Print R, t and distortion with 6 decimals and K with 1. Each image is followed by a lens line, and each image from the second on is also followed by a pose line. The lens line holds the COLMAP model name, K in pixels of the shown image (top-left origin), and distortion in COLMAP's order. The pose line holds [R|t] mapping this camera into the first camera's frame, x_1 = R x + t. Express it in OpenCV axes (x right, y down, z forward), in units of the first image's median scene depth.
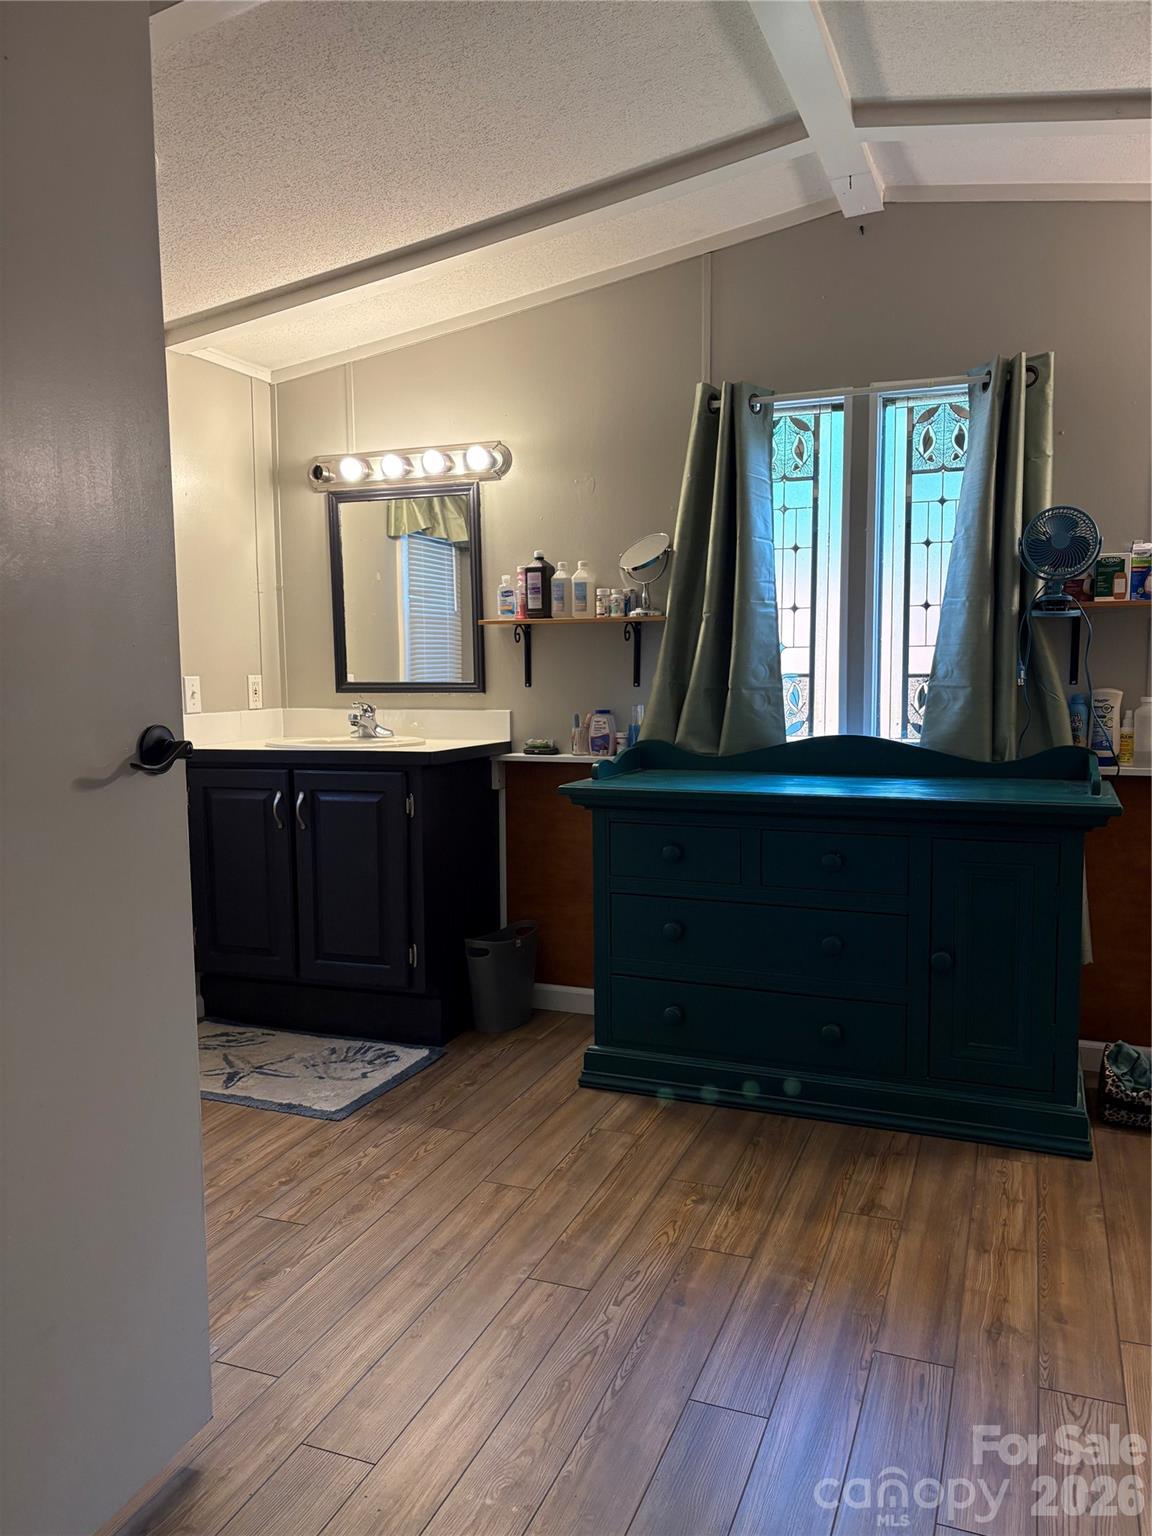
lens RADIAL K [[1163.4, 0, 576.0], [0, 1163.4, 768.0], [0, 0, 1]] dist [0.008876, 0.002858]
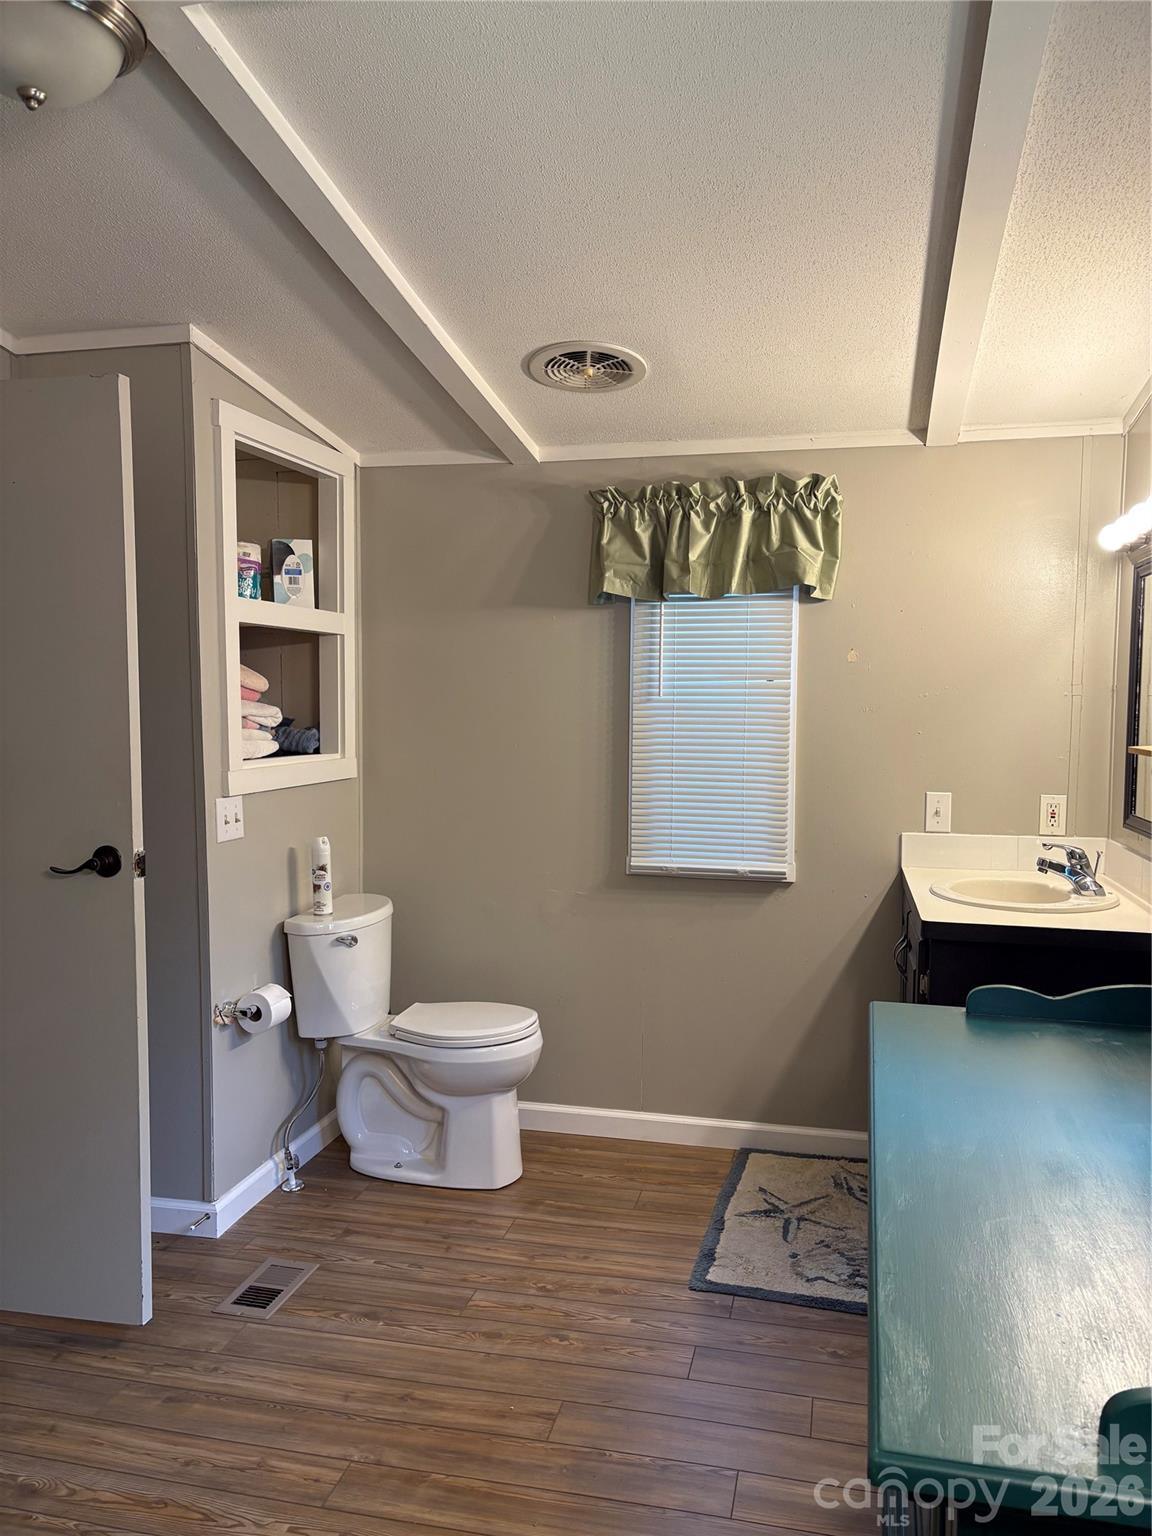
lens RADIAL K [[1163.4, 0, 576.0], [0, 1163.4, 768.0], [0, 0, 1]] dist [0.008876, 0.002858]
pose [[0.155048, 0.075571, -0.985012, 0.686691], [-0.104156, 0.992763, 0.059771, -0.159456], [0.982401, 0.093327, 0.161797, 0.746896]]
